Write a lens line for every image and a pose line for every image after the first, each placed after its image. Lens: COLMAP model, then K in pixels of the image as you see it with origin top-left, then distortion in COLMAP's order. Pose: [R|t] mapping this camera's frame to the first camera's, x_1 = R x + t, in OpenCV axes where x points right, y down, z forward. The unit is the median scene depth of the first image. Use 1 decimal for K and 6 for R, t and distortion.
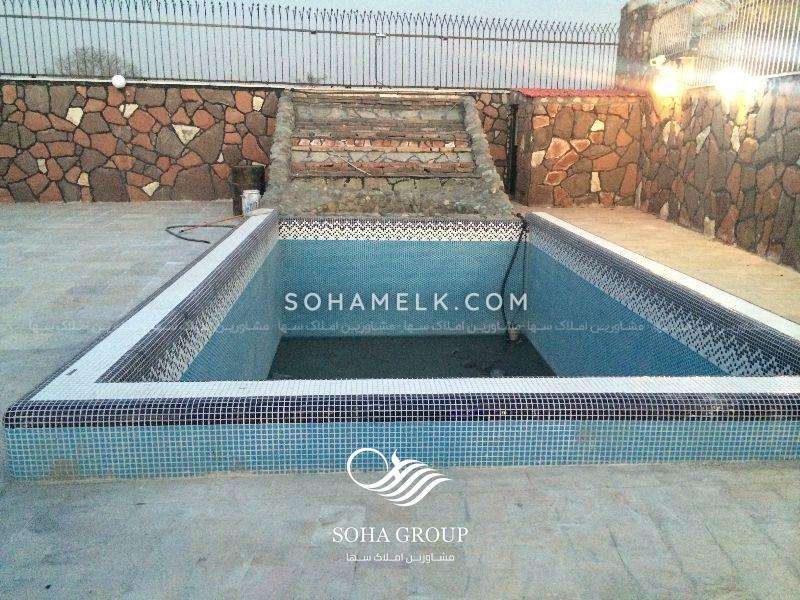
lens RADIAL K [[708.8, 0, 401.6], [0, 708.8, 299.4], [0, 0, 1]] dist [0.041600, -0.000859]
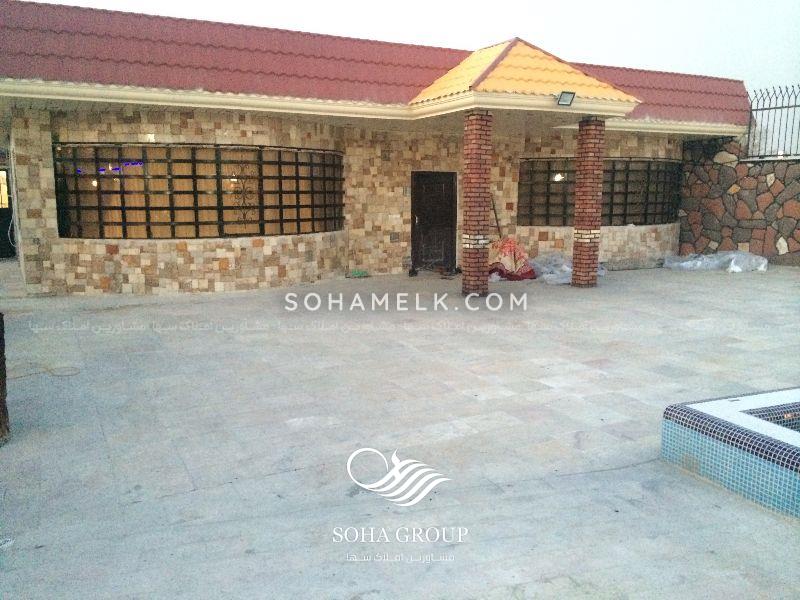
lens RADIAL K [[708.8, 0, 400.6], [0, 708.8, 299.0], [0, 0, 1]] dist [0.041600, -0.000859]
pose [[0.357448, 0.142003, -0.923074, 0.516333], [-0.230047, 0.971307, 0.060341, -0.013972], [0.905157, 0.190781, 0.379859, -0.046282]]
